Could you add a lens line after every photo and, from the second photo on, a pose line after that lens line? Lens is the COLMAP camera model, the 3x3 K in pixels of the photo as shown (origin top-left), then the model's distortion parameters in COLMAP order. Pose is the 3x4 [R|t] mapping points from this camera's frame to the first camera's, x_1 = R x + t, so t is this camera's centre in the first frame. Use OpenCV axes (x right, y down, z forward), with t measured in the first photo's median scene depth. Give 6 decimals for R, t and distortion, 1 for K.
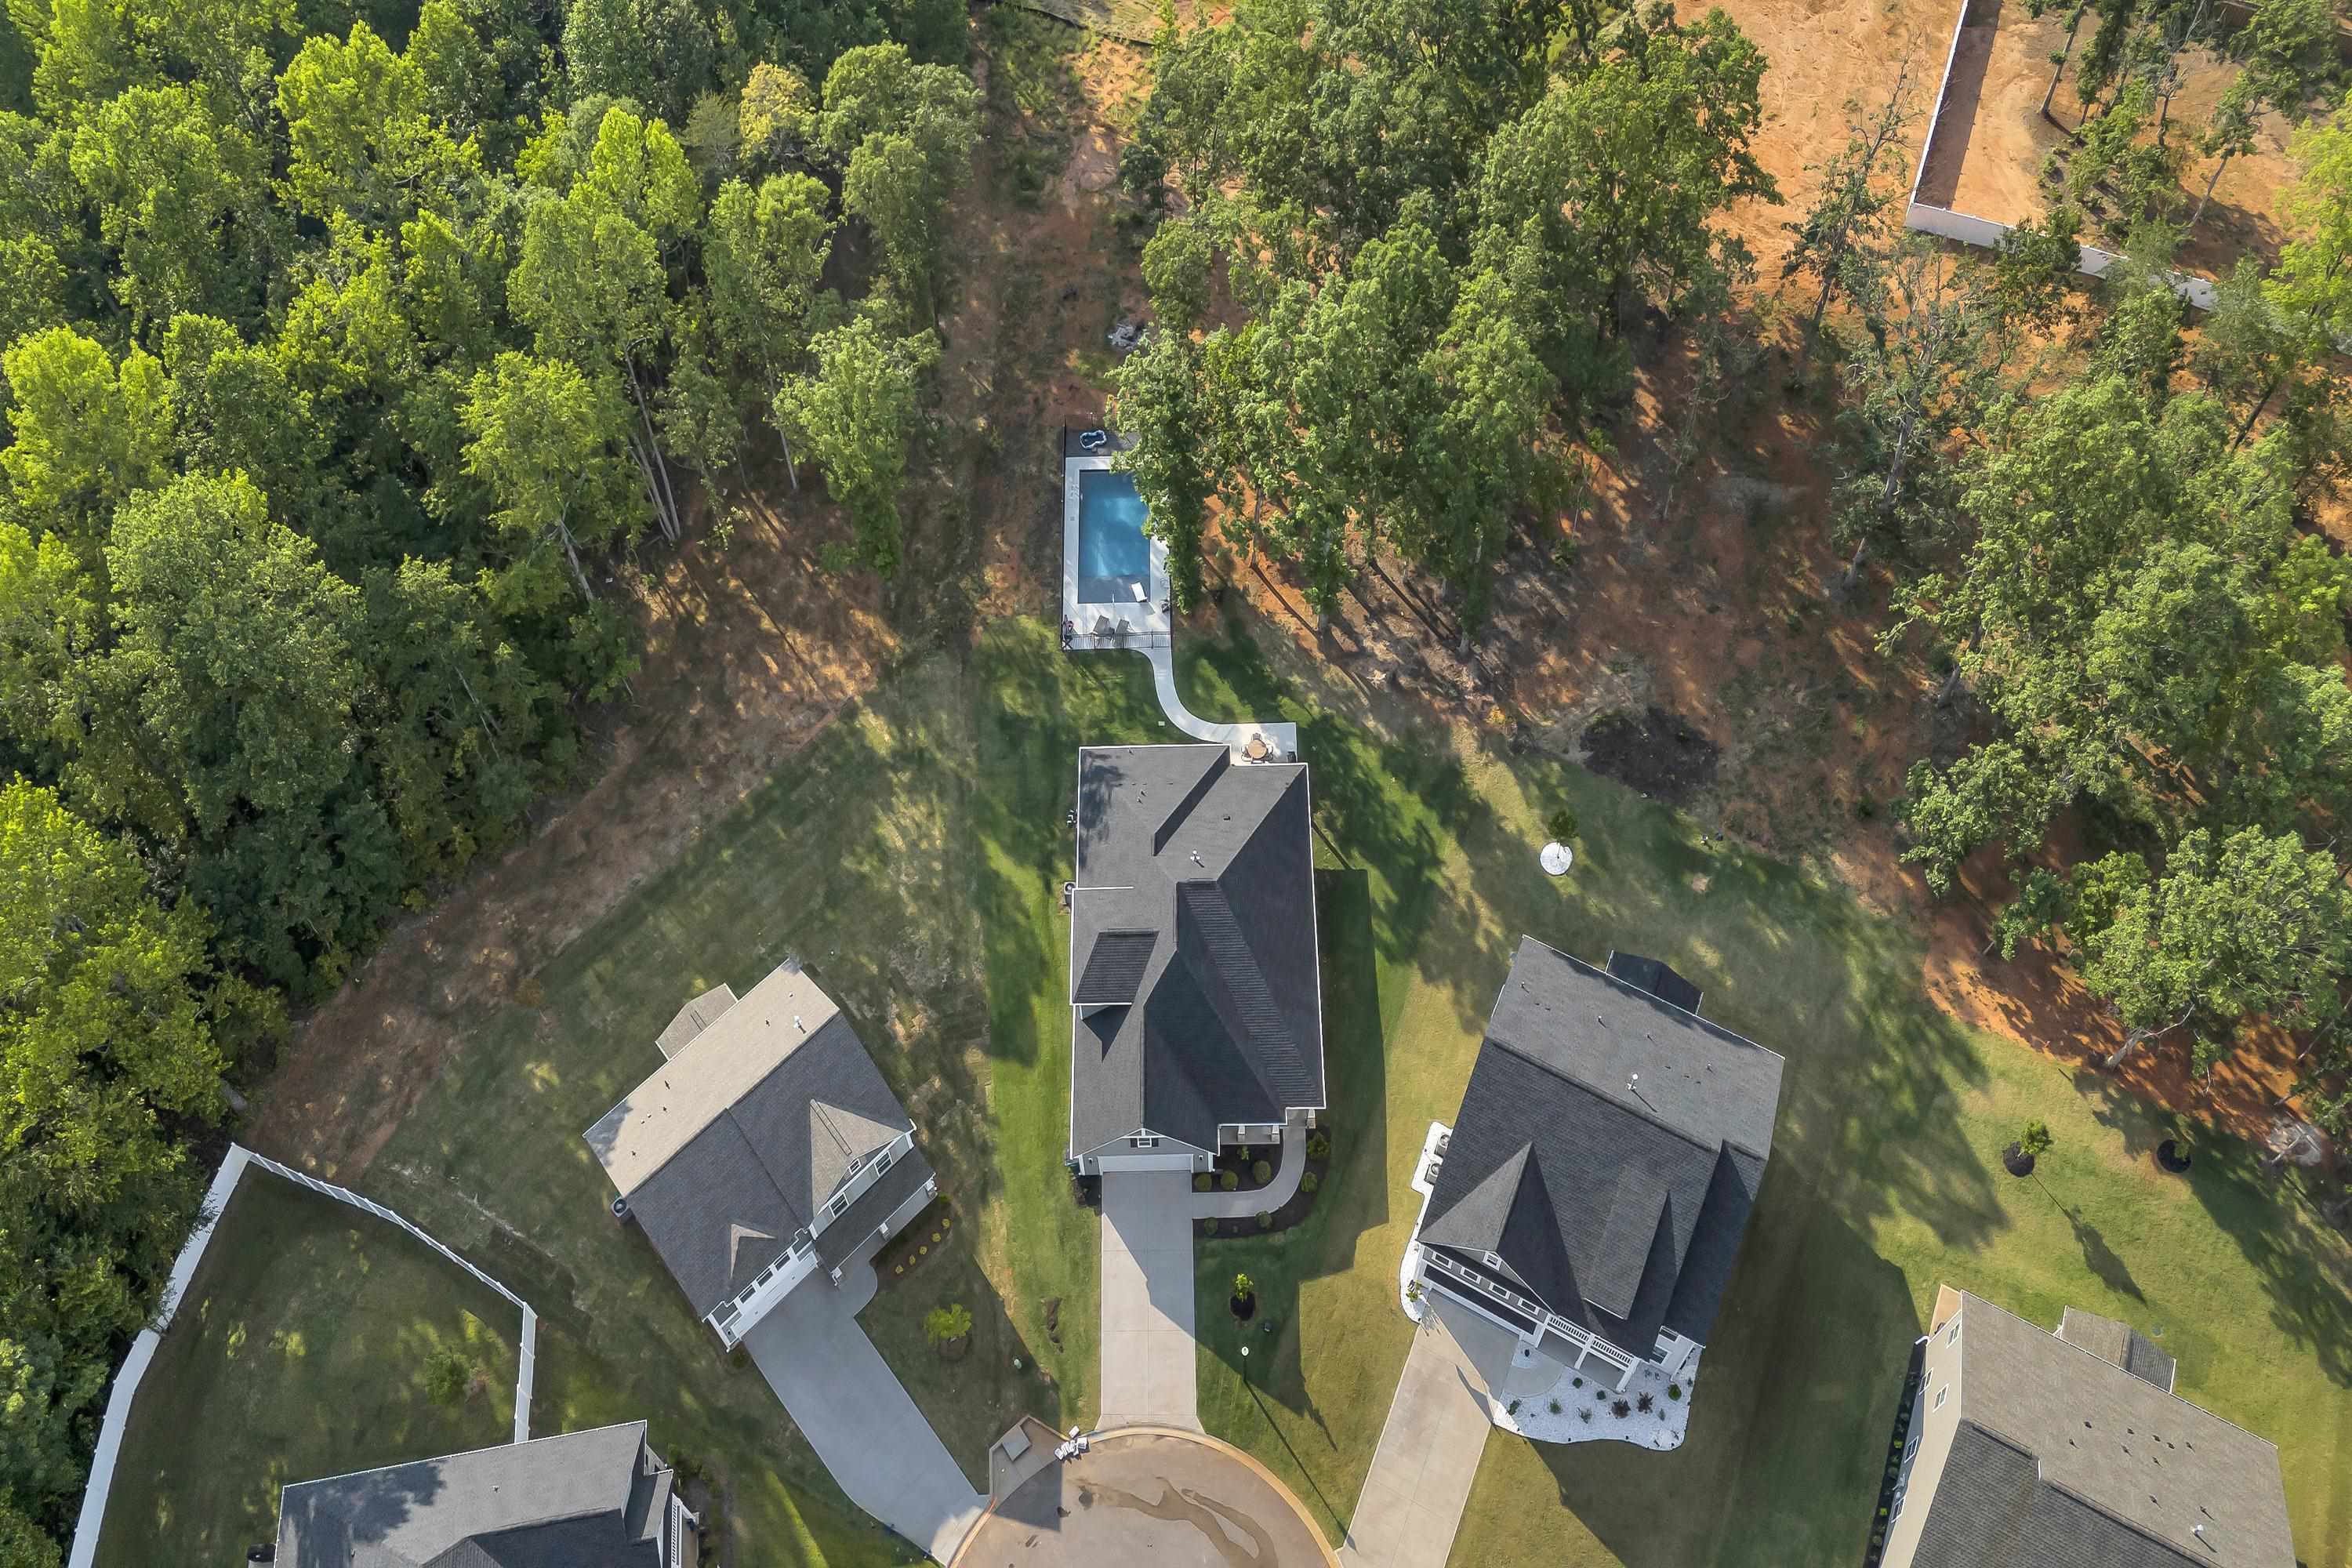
lens RADIAL K [[2036.7, 0, 1146.8], [0, 2036.7, 785.7], [0, 0, 1]] dist [0.004536, 0.016930]
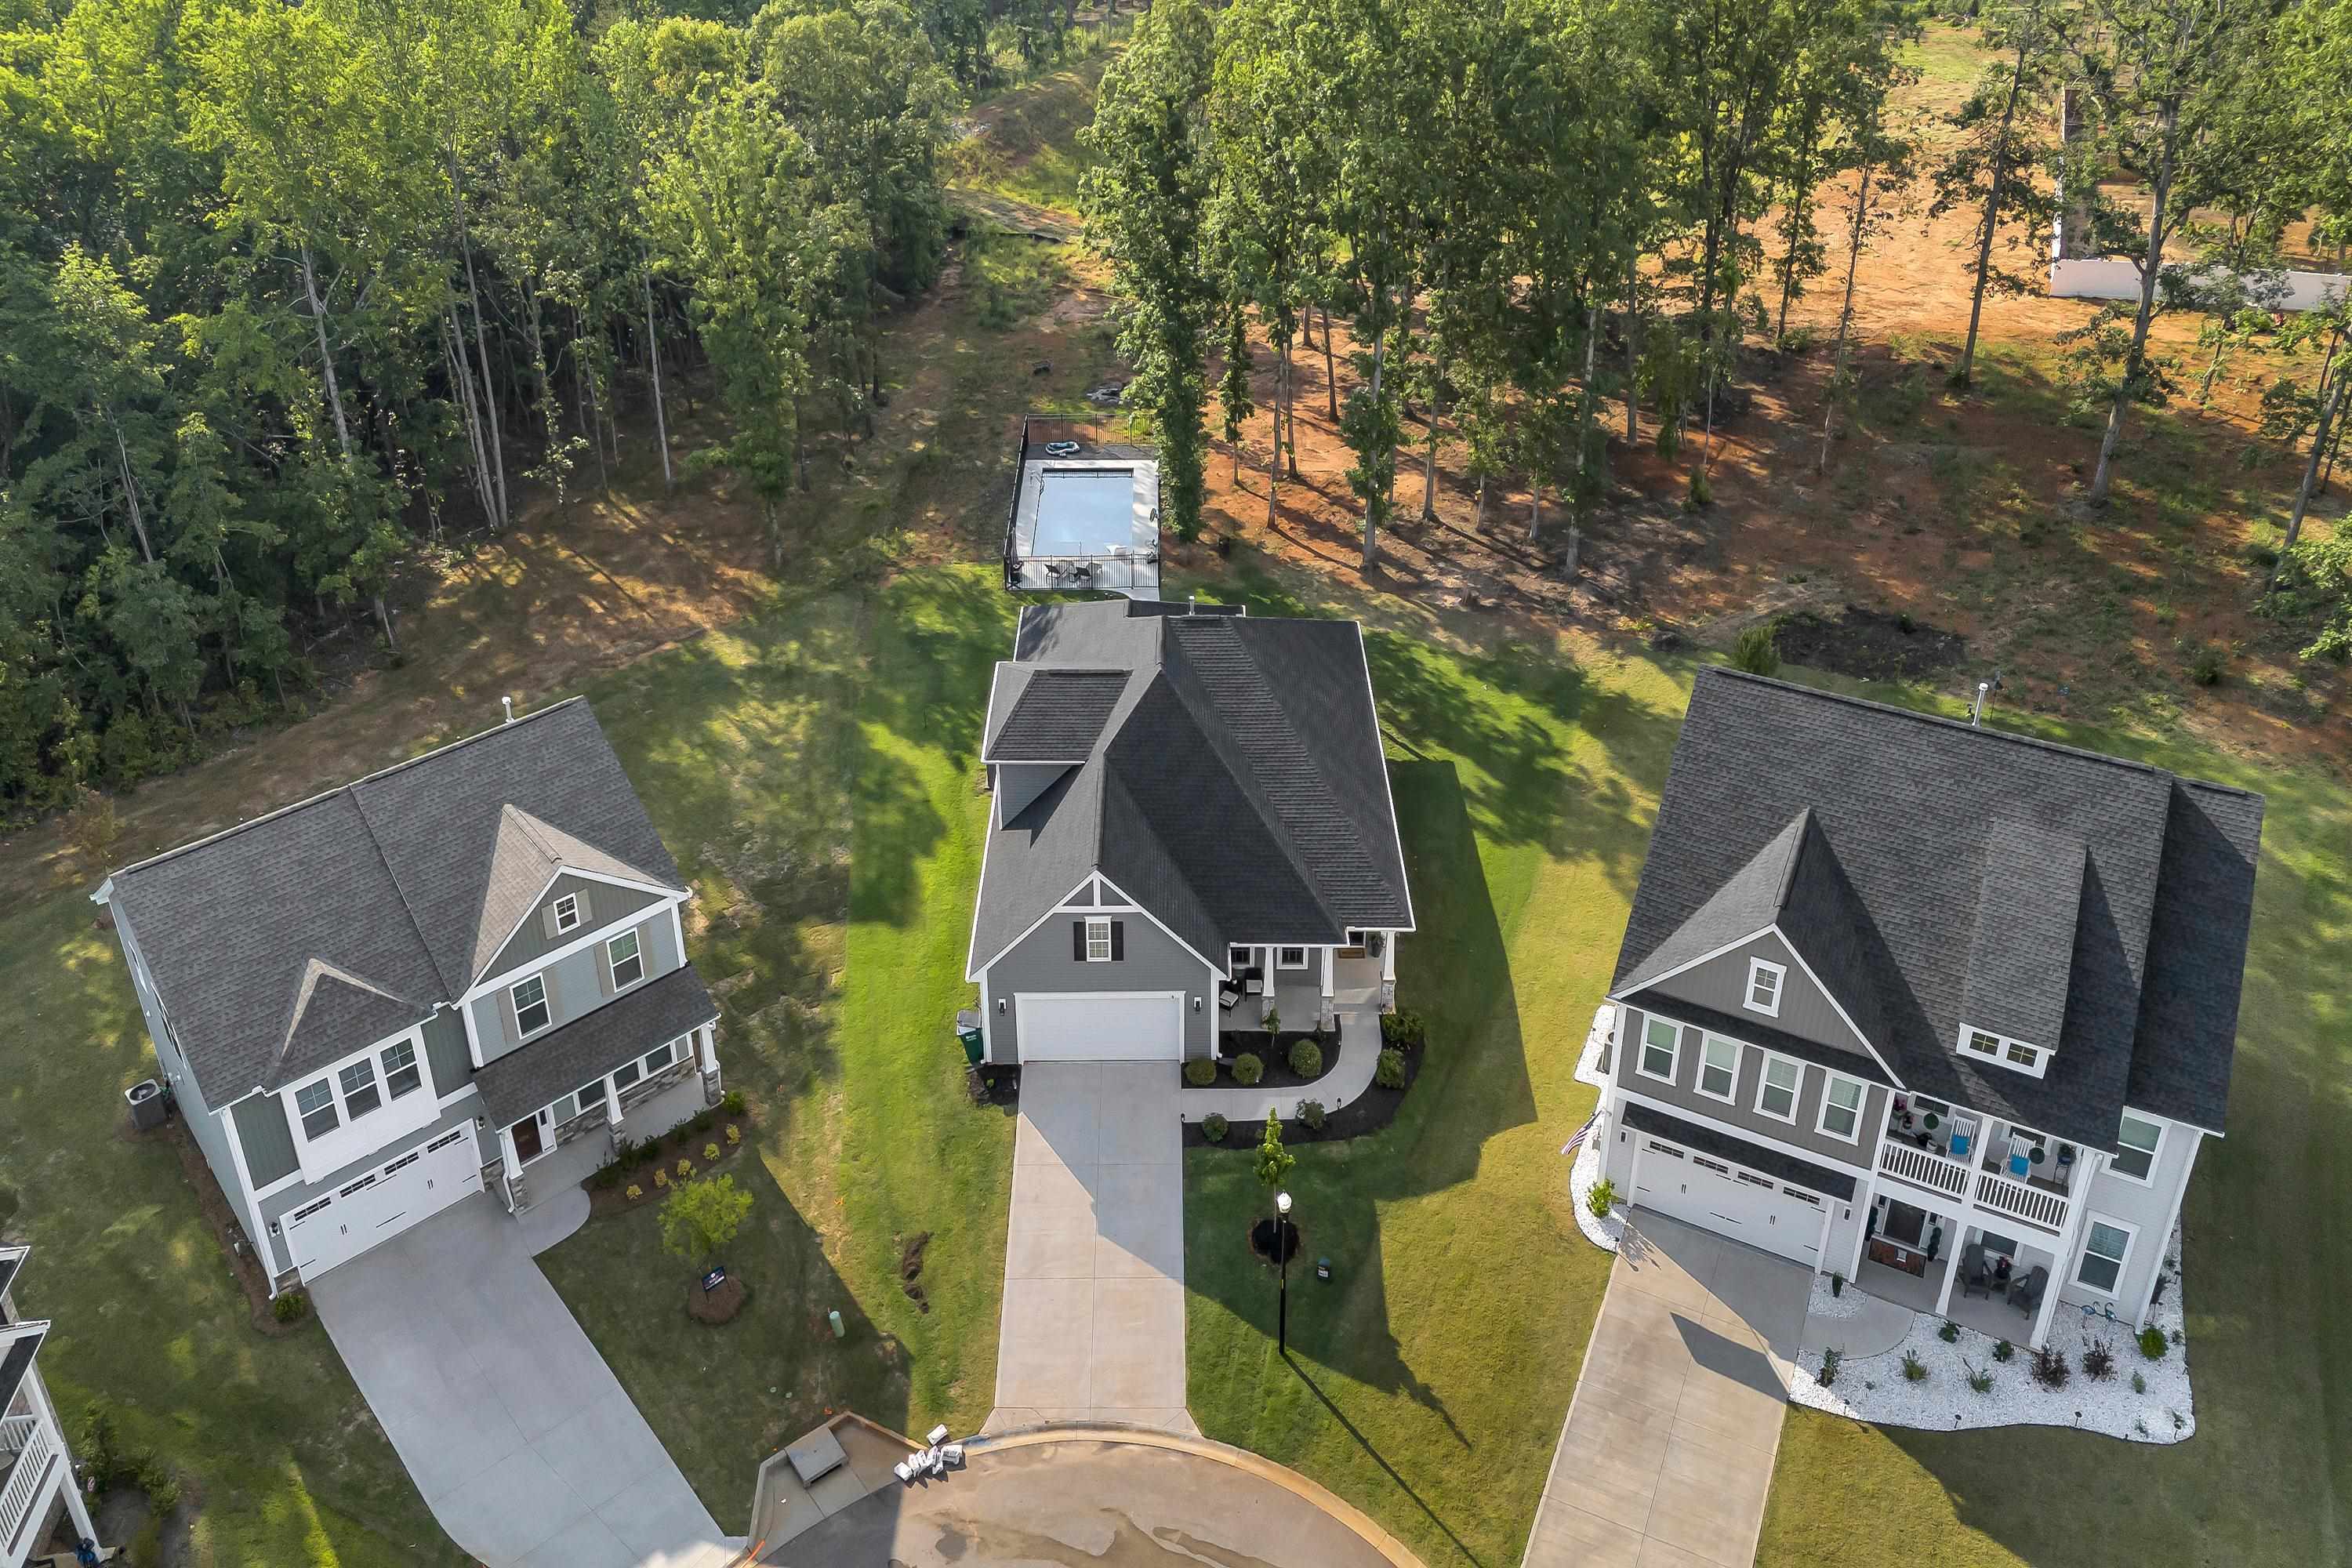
lens RADIAL K [[2036.7, 0, 1146.8], [0, 2036.7, 785.7], [0, 0, 1]] dist [0.004536, 0.016930]
pose [[0.999740, 0.022492, 0.003620, 0.009298], [-0.018351, 0.889251, -0.457051, 0.387030], [-0.013499, 0.456866, 0.889433, 0.472887]]
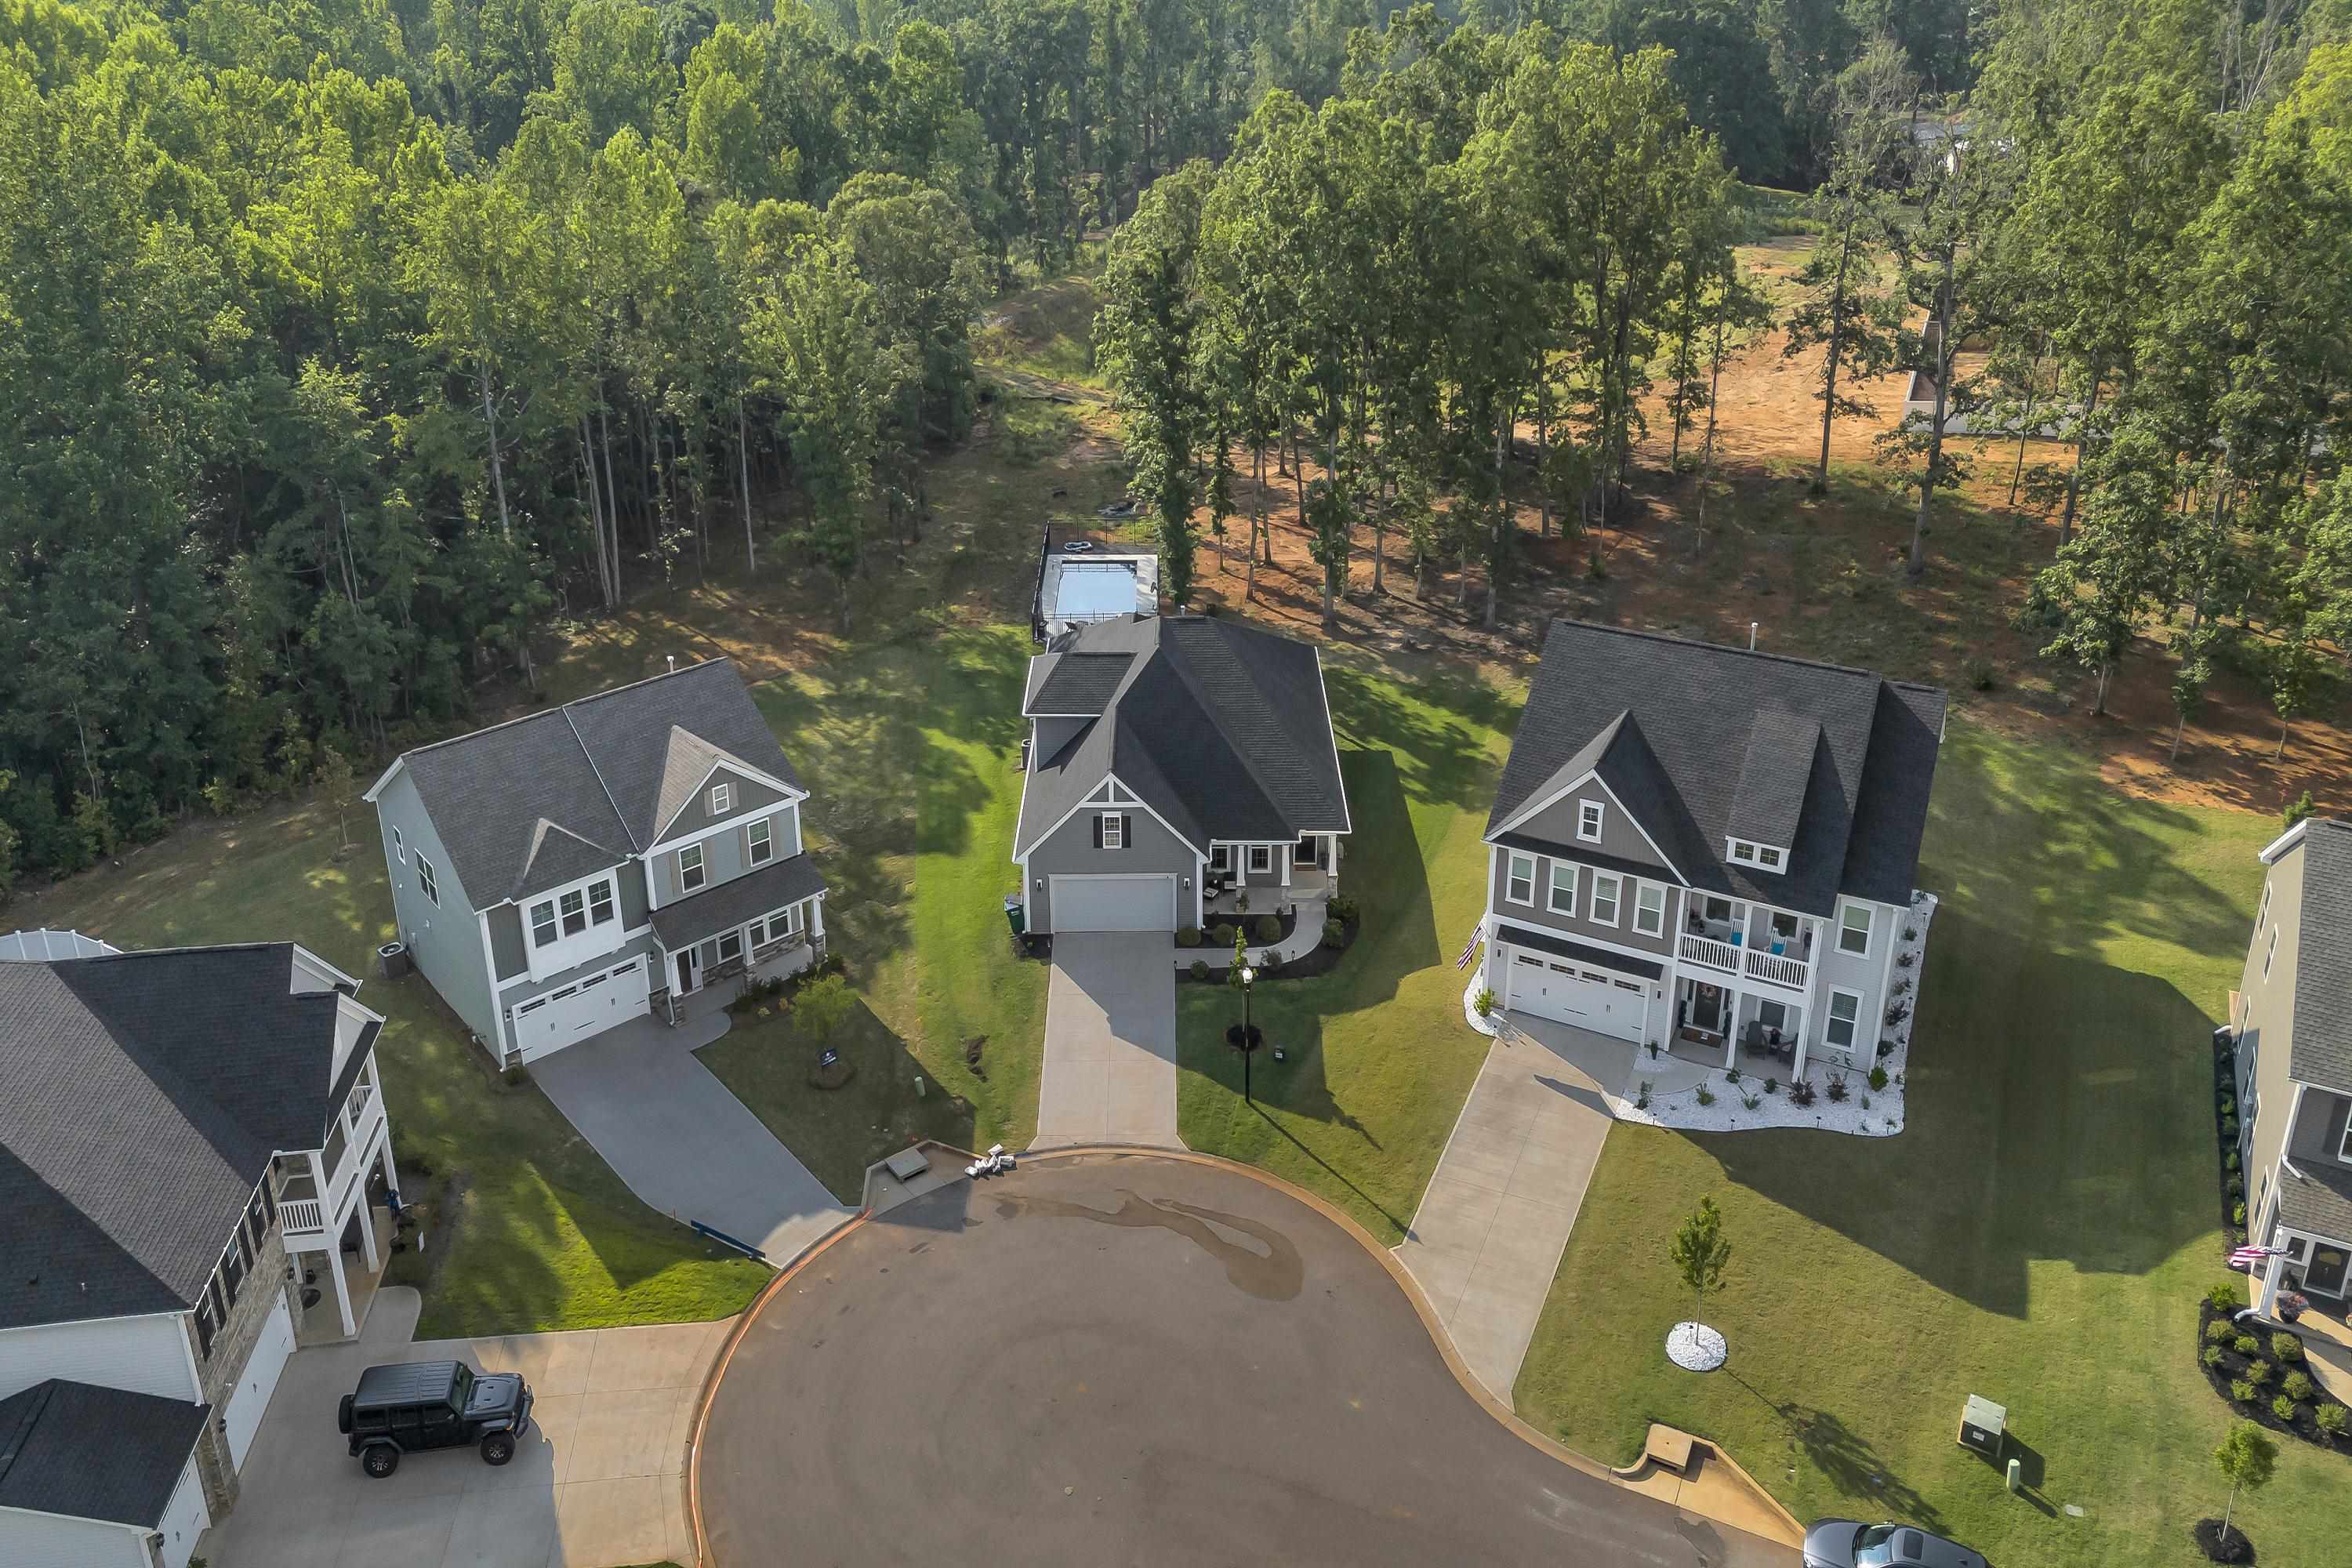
lens RADIAL K [[2036.7, 0, 1146.8], [0, 2036.7, 785.7], [0, 0, 1]] dist [0.004536, 0.016930]
pose [[0.999756, 0.022099, 0.000206, 0.011209], [-0.018324, 0.834116, -0.551284, 0.565230], [-0.012355, 0.551145, 0.834318, 0.358517]]
